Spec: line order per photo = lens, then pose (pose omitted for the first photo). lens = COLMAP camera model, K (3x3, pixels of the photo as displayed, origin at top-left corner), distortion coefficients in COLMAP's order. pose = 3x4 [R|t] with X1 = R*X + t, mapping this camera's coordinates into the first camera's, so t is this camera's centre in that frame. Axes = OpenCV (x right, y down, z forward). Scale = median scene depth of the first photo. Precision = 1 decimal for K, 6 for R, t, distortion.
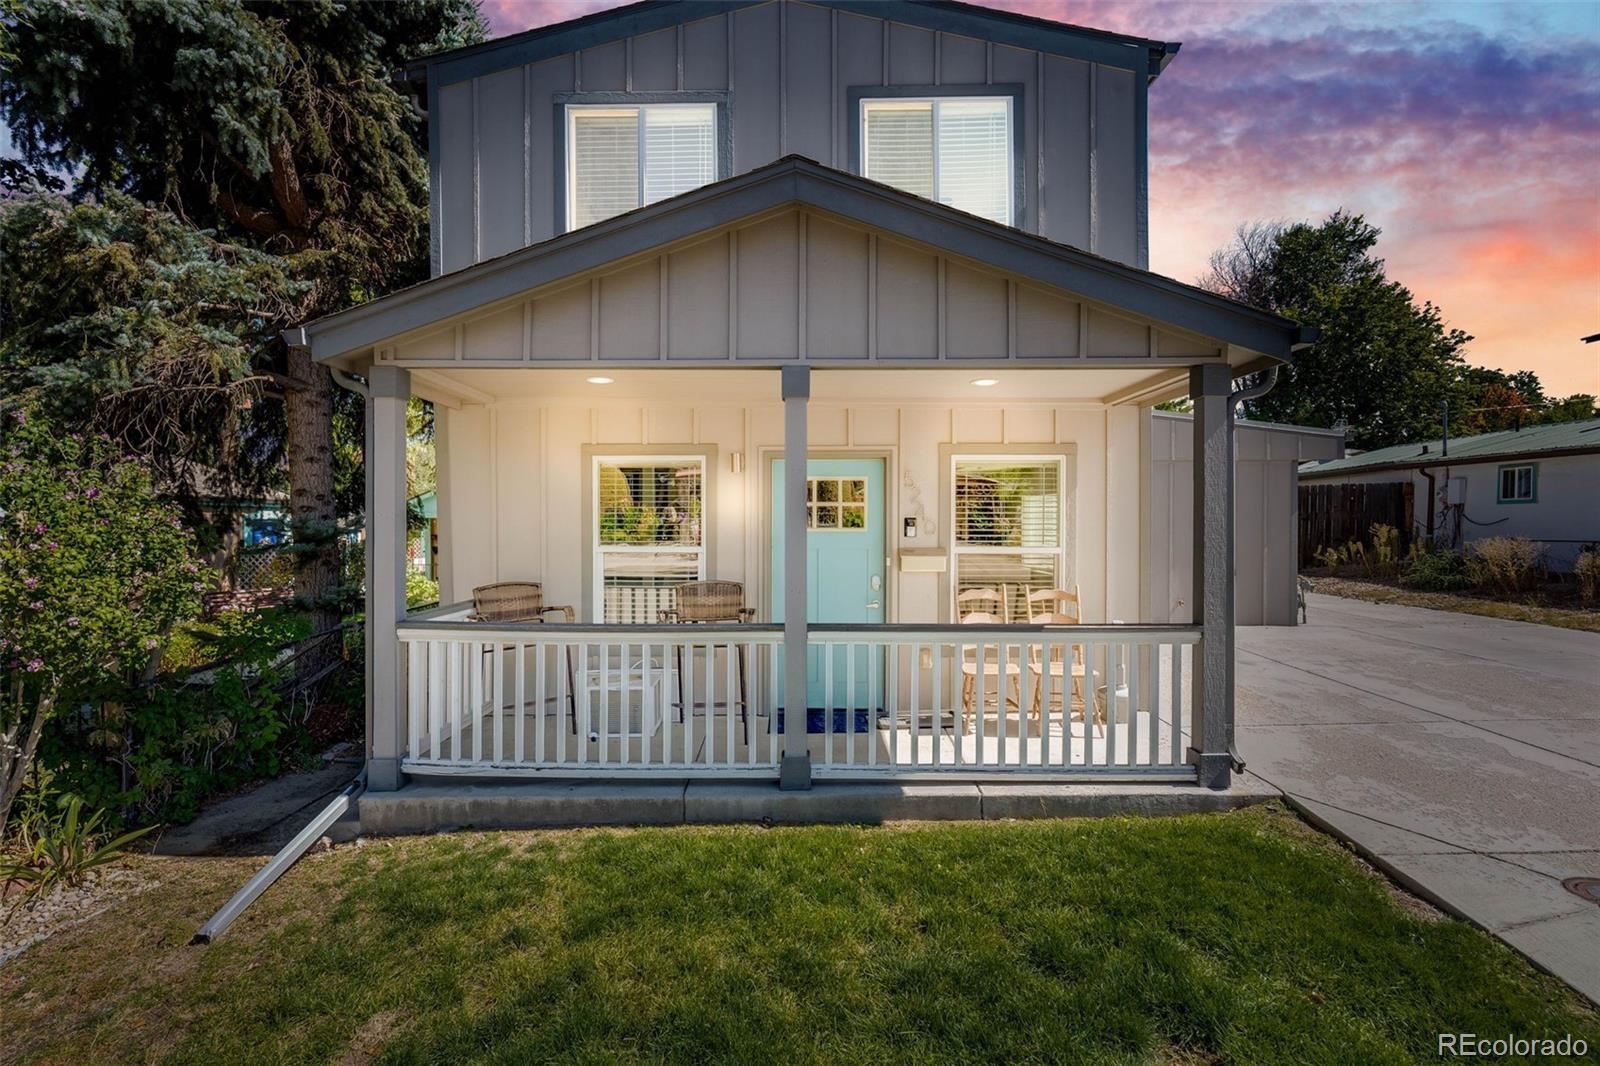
lens RADIAL K [[727.2, 0, 791.8], [0, 727.2, 517.2], [0, 0, 1]] dist [-0.002251, 0.000654]
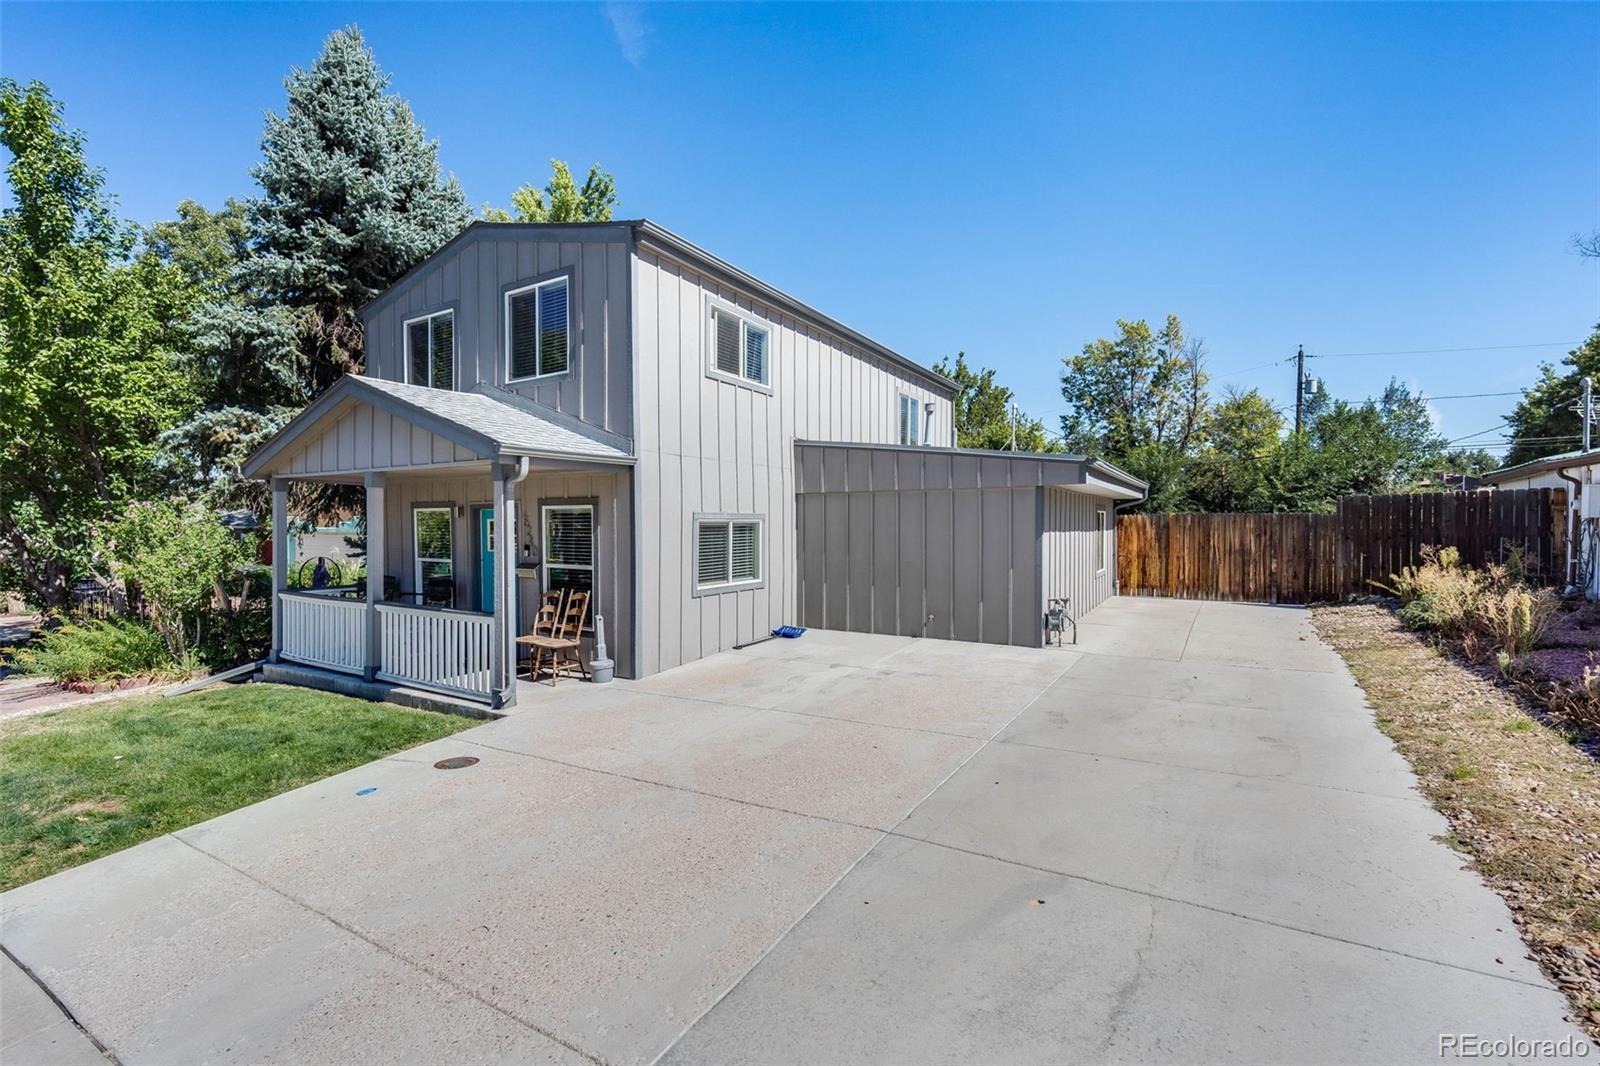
lens RADIAL K [[727.2, 0, 791.8], [0, 727.2, 517.2], [0, 0, 1]] dist [-0.002251, 0.000654]
pose [[0.854433, -0.005432, -0.519533, 1.905940], [0.004451, 0.999985, -0.003135, -0.066505], [0.519542, 0.000367, 0.854445, -0.102720]]
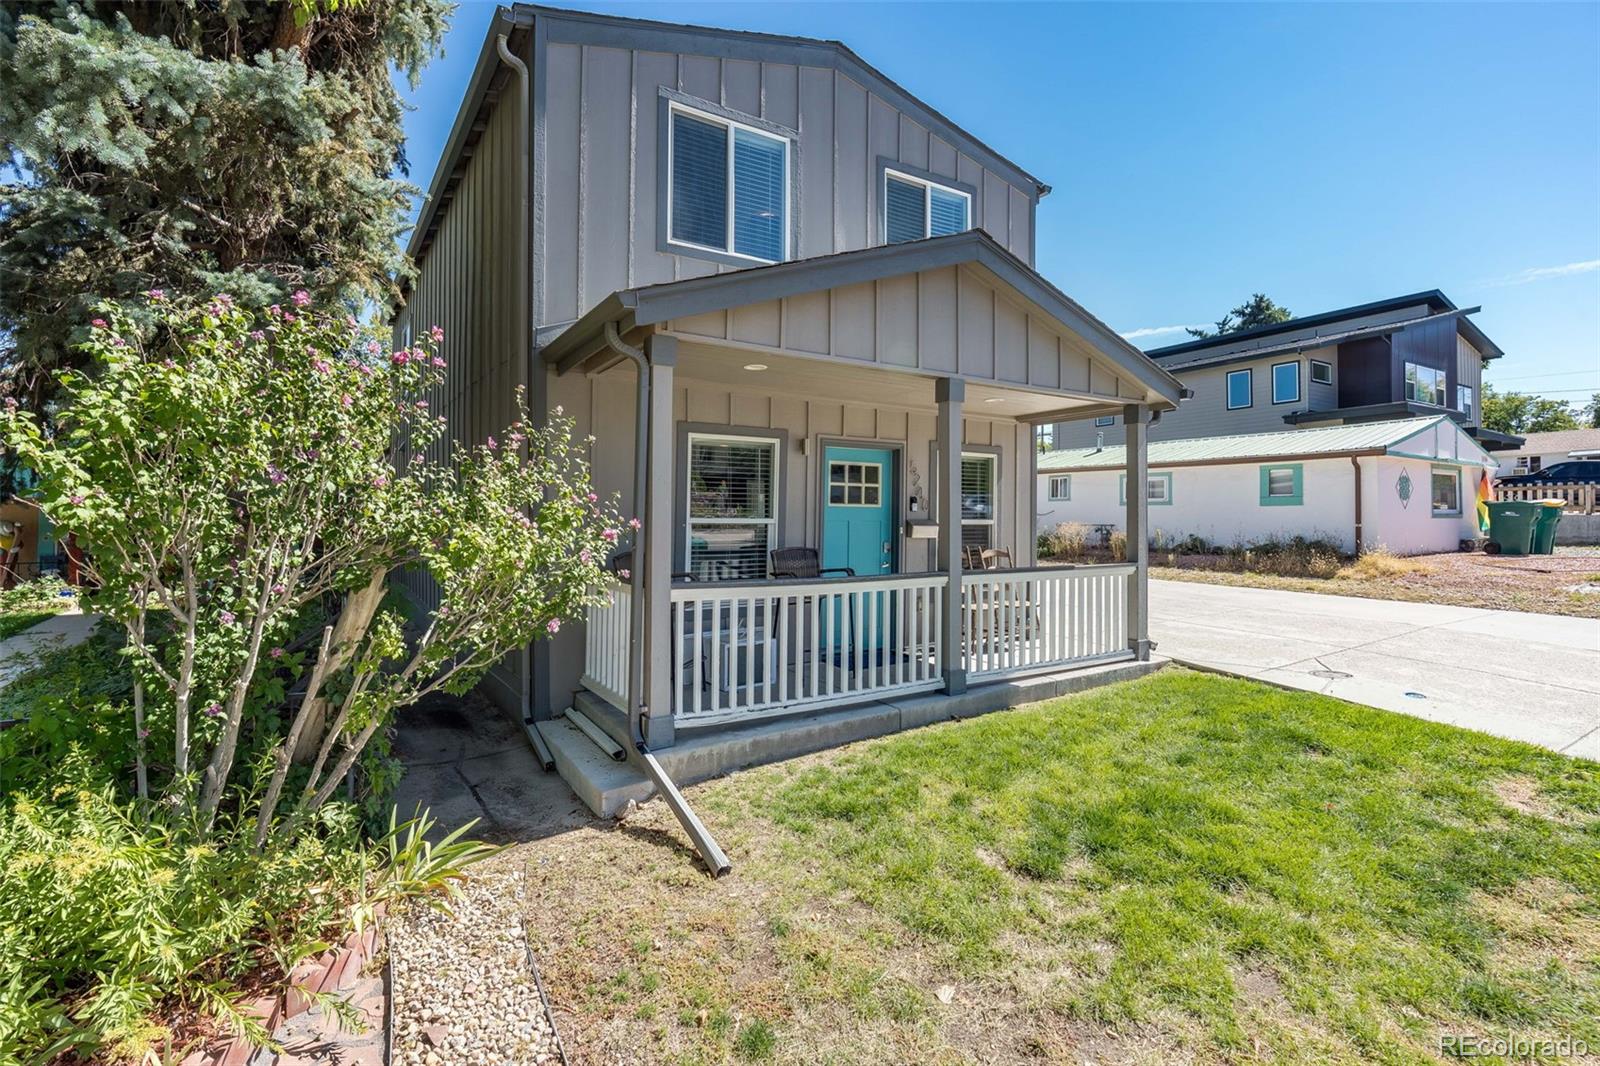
lens RADIAL K [[741.5, 0, 803.8], [0, 741.5, 484.7], [0, 0, 1]] dist [-0.001595, 0.000042]
pose [[0.837778, 0.024913, 0.545442, -0.923946], [-0.021847, 0.999688, -0.012104, 0.000075], [-0.545574, -0.001775, 0.838061, -0.015546]]
